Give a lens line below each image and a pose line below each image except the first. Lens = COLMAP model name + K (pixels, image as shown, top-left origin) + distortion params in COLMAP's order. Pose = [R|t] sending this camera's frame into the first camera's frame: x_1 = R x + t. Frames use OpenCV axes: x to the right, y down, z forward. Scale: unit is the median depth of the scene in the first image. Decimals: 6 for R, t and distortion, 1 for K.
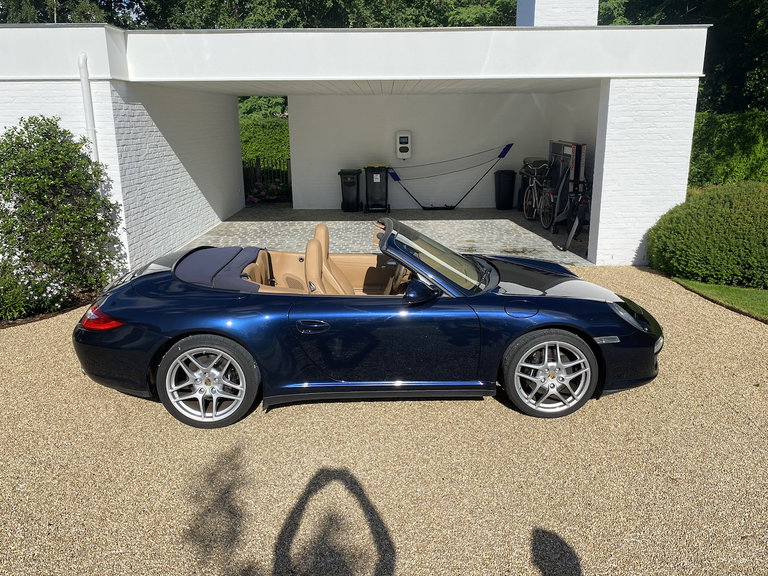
lens RADIAL K [[642.2, 0, 388.3], [0, 642.2, 291.1], [0, 0, 1]] dist [-0.002126, 0.000155]
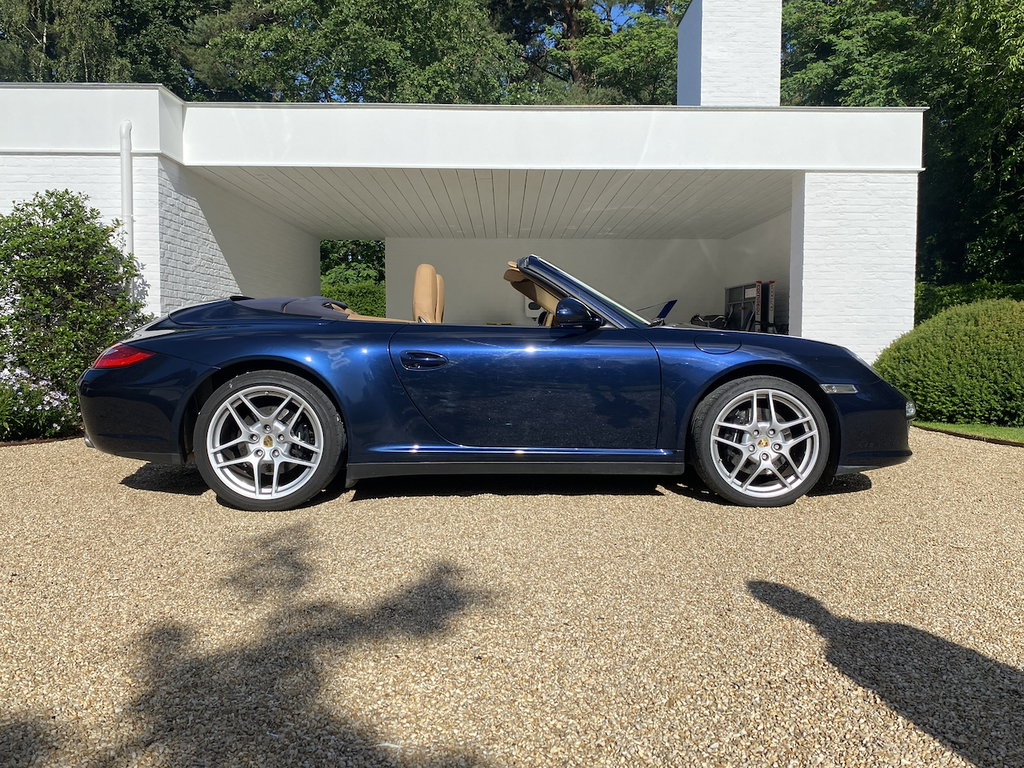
lens RADIAL K [[854.2, 0, 520.3], [0, 854.2, 387.2], [0, 0, 1]] dist [0.010045, -0.016797]
pose [[0.999828, 0.009637, 0.015854, -0.013815], [-0.006149, 0.978346, -0.206883, 0.147620], [-0.017505, 0.206750, 0.978237, 0.046238]]
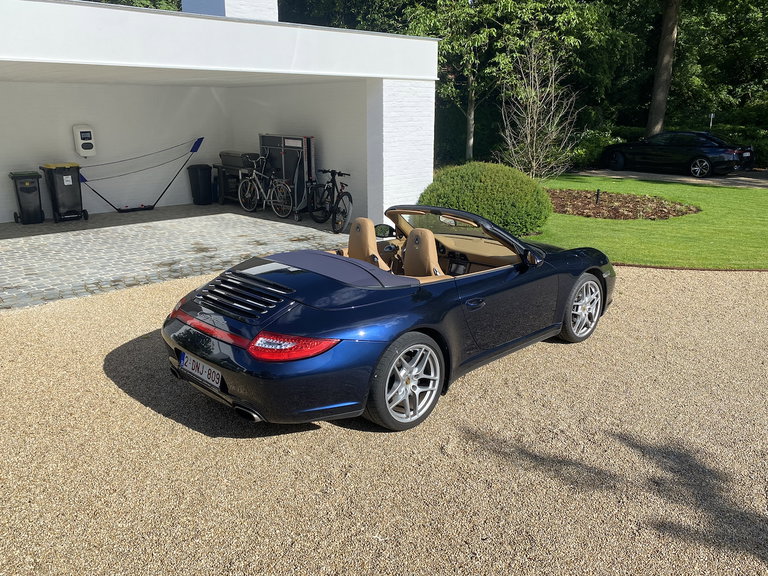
lens RADIAL K [[640.7, 0, 390.2], [0, 640.7, 290.4], [0, 0, 1]] dist [0.010045, -0.016797]
pose [[0.731010, -0.174216, 0.659752, -0.498751], [0.168478, 0.983006, 0.072901, -0.038002], [-0.661241, 0.057862, 0.747939, 0.149926]]
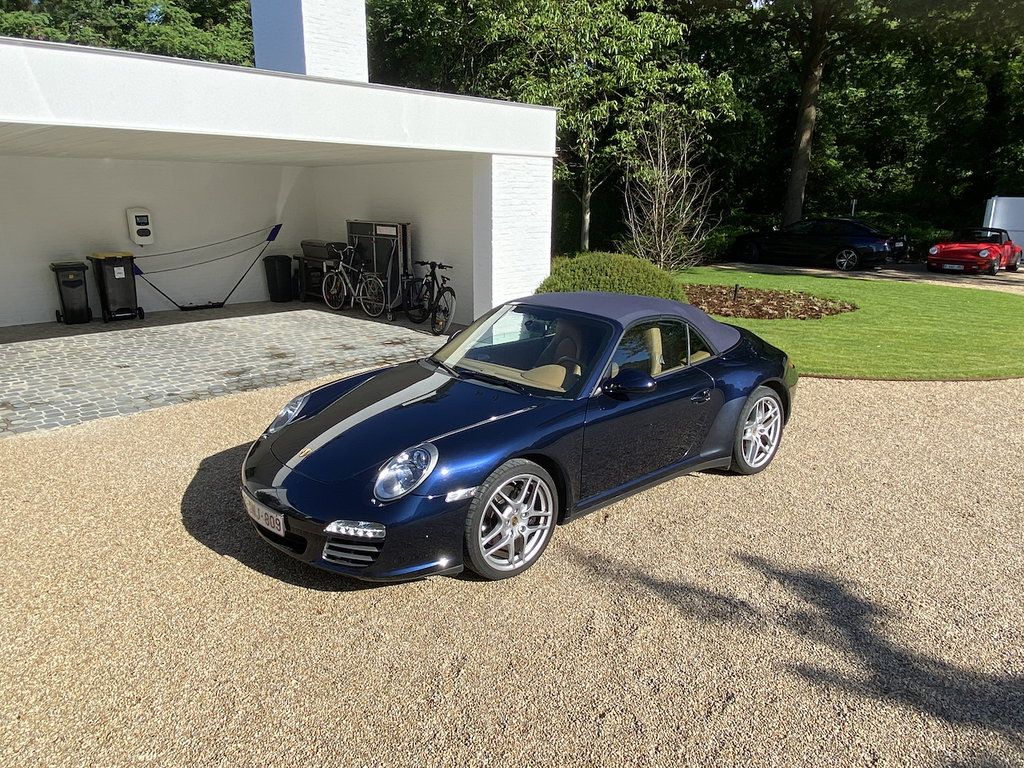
lens RADIAL K [[698.5, 0, 498.4], [0, 698.5, 387.5], [0, 0, 1]] dist [0.059884, -0.076588]
pose [[0.724551, -0.167670, 0.668515, -0.448122], [0.168444, 0.983622, 0.064139, -0.047148], [-0.668321, 0.066135, 0.740928, 0.225897]]
